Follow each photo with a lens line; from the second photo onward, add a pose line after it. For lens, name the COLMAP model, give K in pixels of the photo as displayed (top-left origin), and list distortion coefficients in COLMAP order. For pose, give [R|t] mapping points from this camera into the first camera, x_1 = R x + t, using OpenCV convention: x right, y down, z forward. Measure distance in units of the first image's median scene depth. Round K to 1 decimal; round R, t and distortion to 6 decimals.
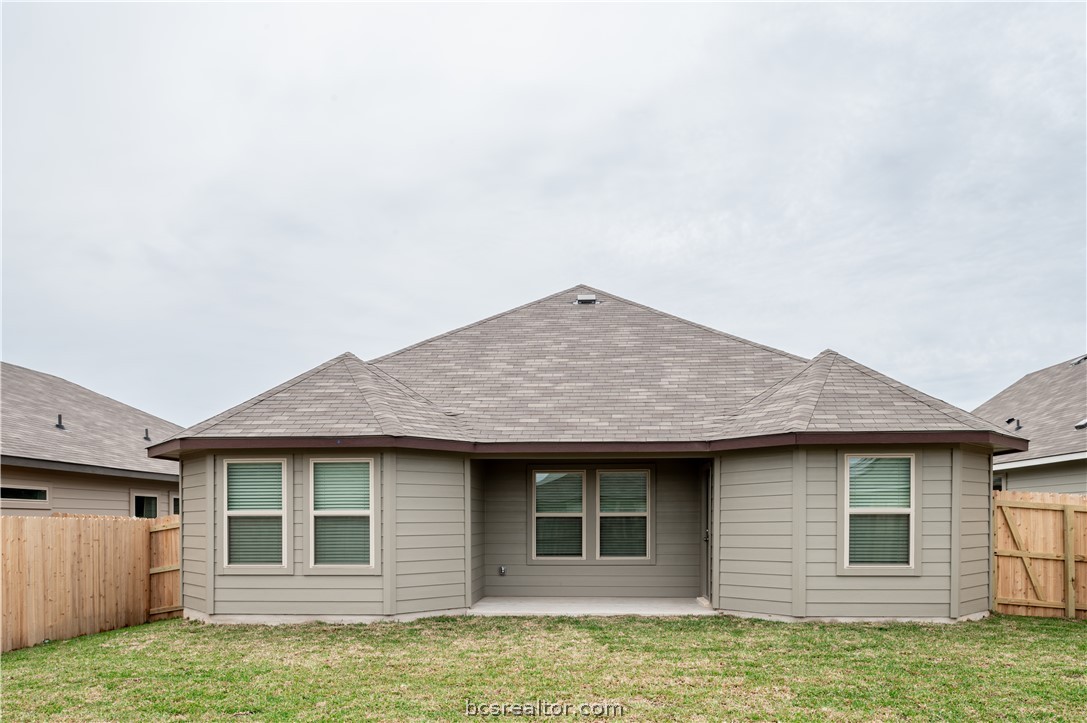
lens RADIAL K [[740.2, 0, 543.6], [0, 740.2, 408.3], [0, 0, 1]] dist [-0.002930, -0.002170]
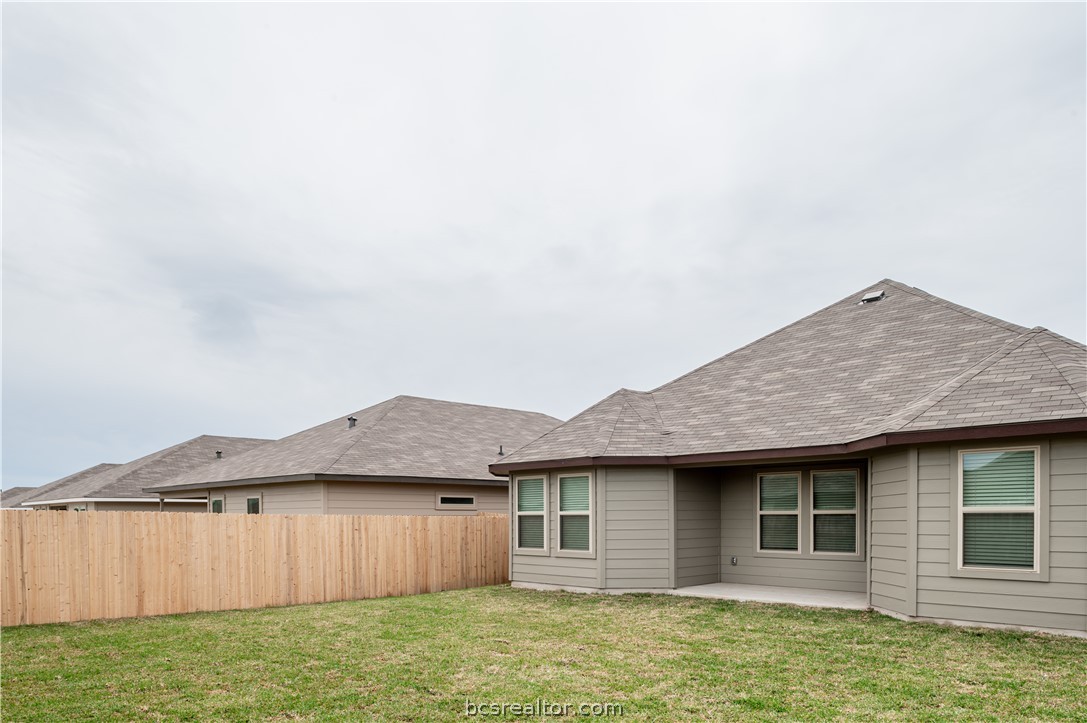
lens RADIAL K [[725.3, 0, 546.3], [0, 725.3, 340.0], [0, 0, 1]] dist [-0.002043, -0.000569]
pose [[0.738830, -0.158900, -0.654890, 0.652926], [0.104456, 0.987061, -0.121652, -0.022798], [0.665747, 0.021473, 0.745868, -0.081641]]
